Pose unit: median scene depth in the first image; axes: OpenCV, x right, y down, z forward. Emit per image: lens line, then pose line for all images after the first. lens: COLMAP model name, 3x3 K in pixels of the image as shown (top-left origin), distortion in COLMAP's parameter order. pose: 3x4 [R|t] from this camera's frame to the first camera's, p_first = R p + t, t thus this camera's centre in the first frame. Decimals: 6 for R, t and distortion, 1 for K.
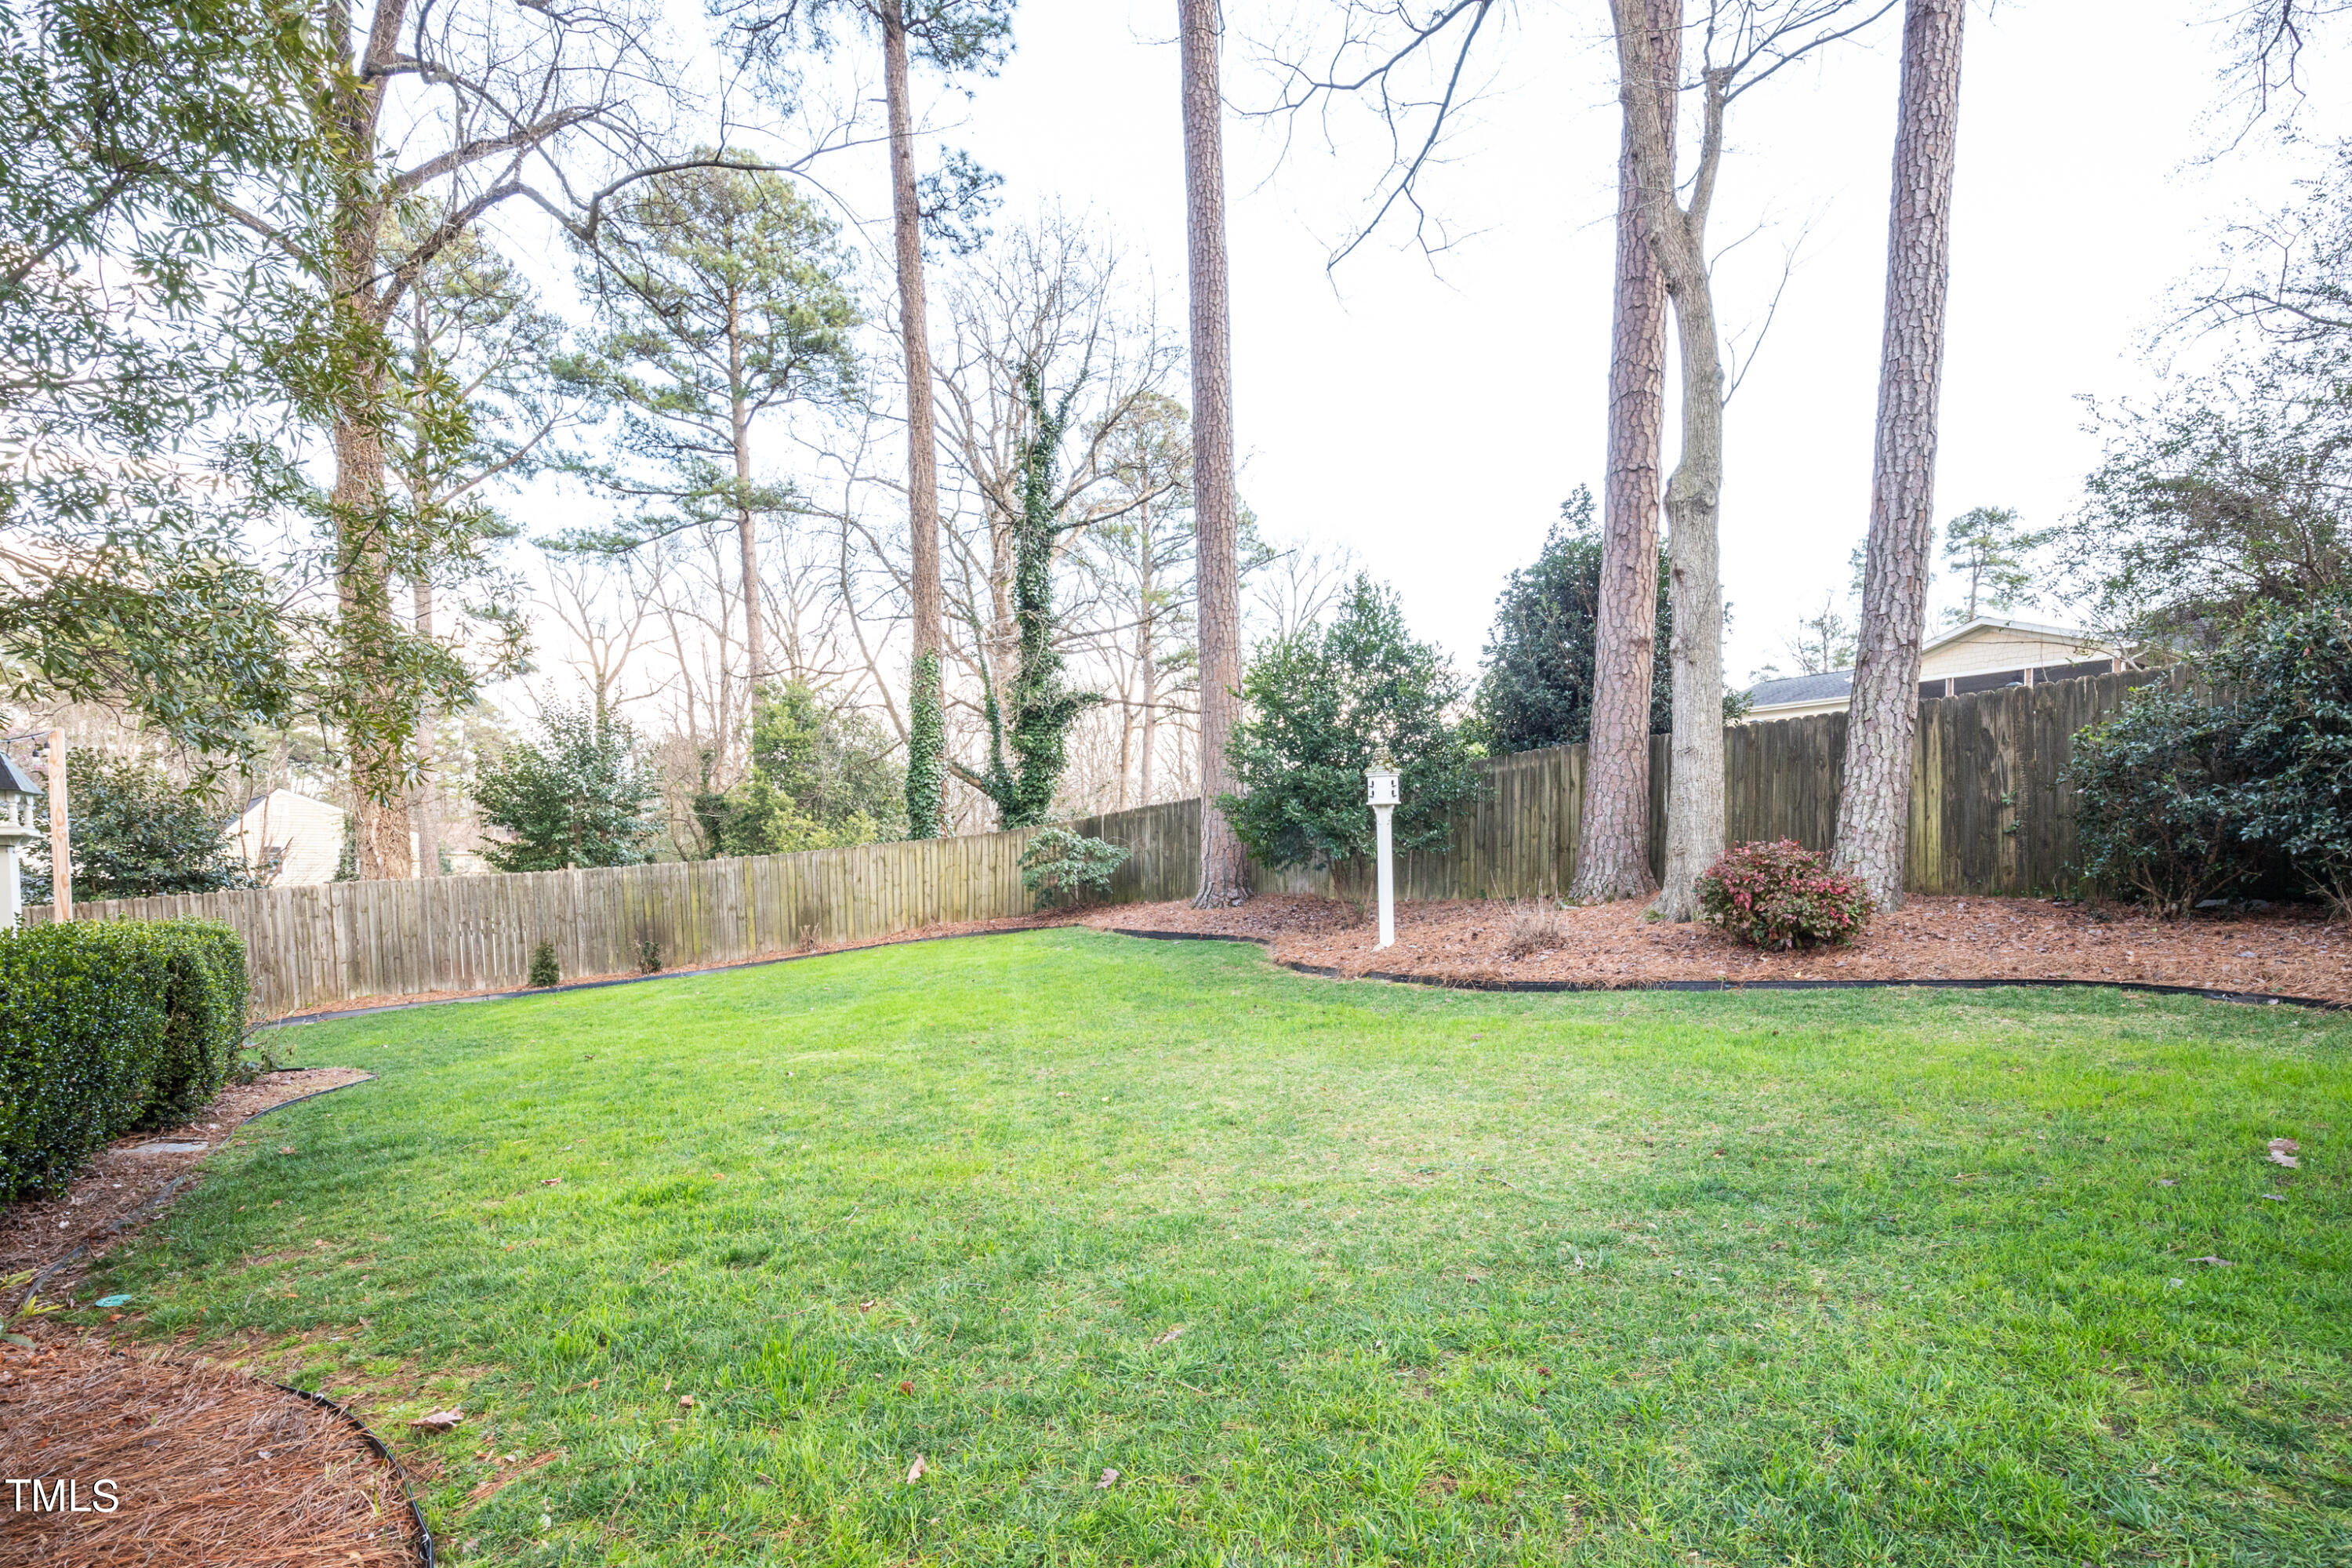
lens RADIAL K [[1097.4, 0, 1226.6], [0, 1097.4, 862.8], [0, 0, 1]] dist [-0.024977, 0.000068]
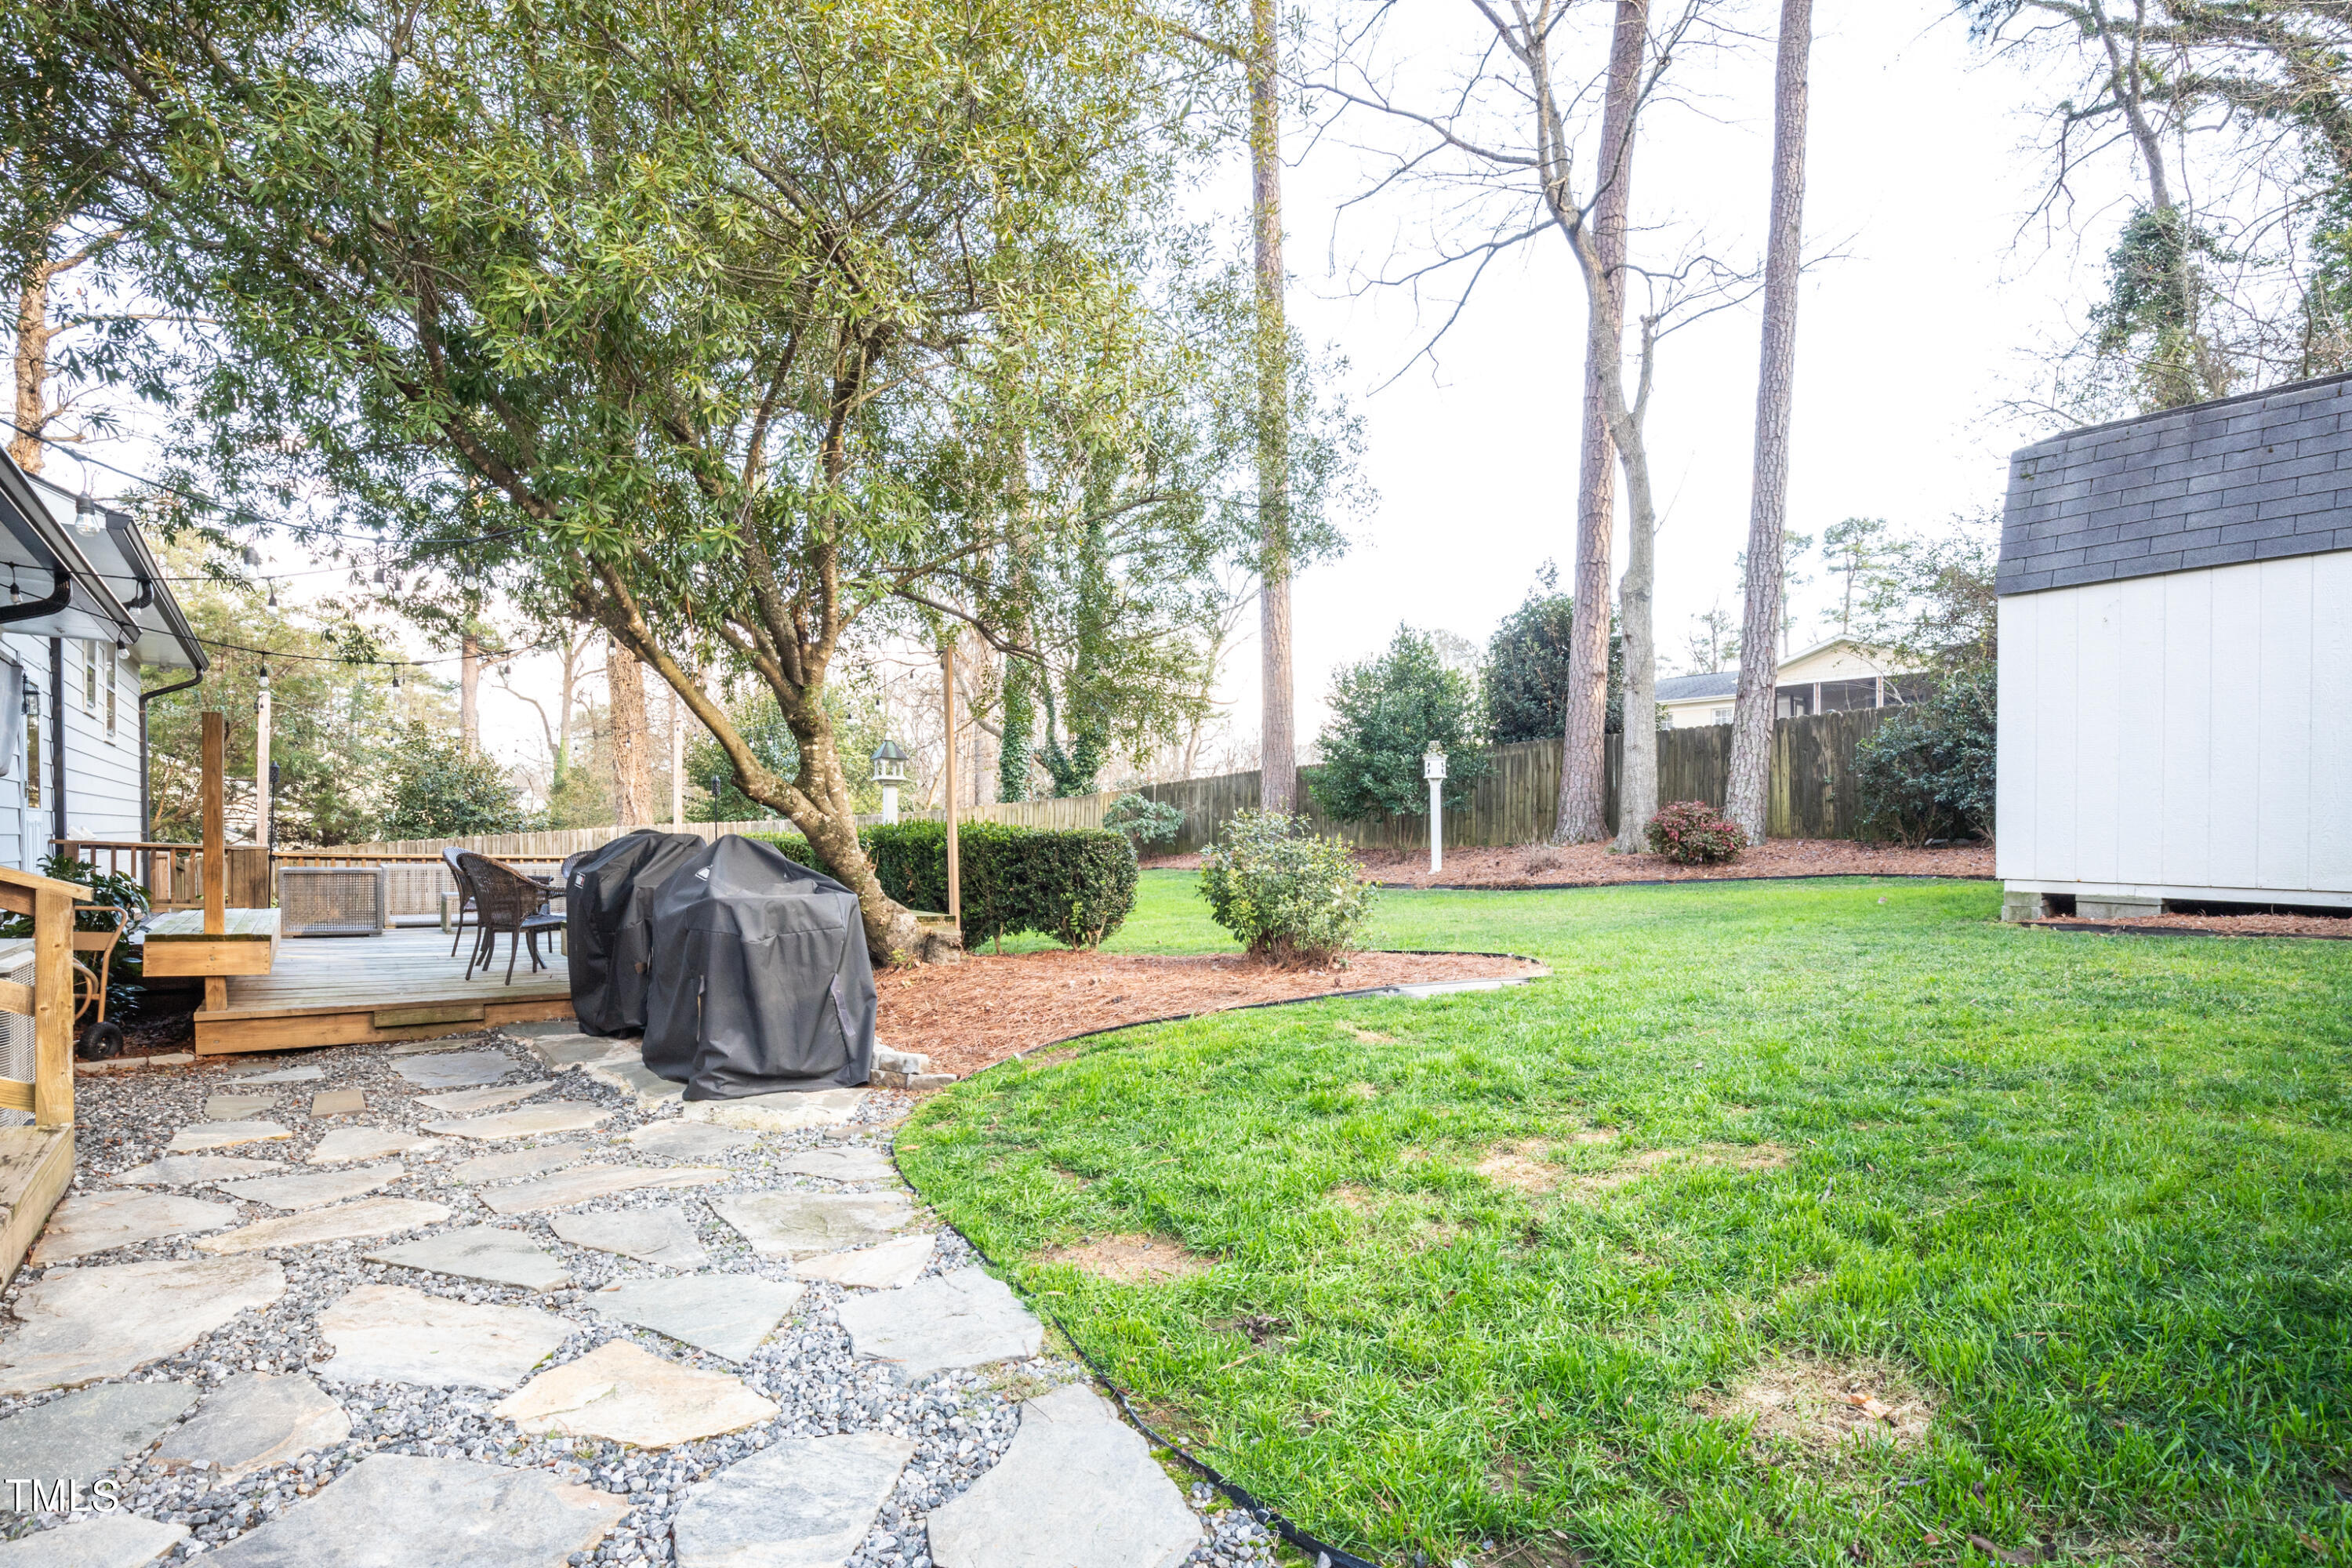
lens RADIAL K [[1097.4, 0, 1171.4], [0, 1097.4, 783.8], [0, 0, 1]] dist [-0.024977, 0.000068]
pose [[0.999121, 0.014677, 0.039262, -0.302156], [-0.012692, 0.998652, -0.050334, 0.038217], [-0.039948, 0.049792, 0.997960, -0.540129]]
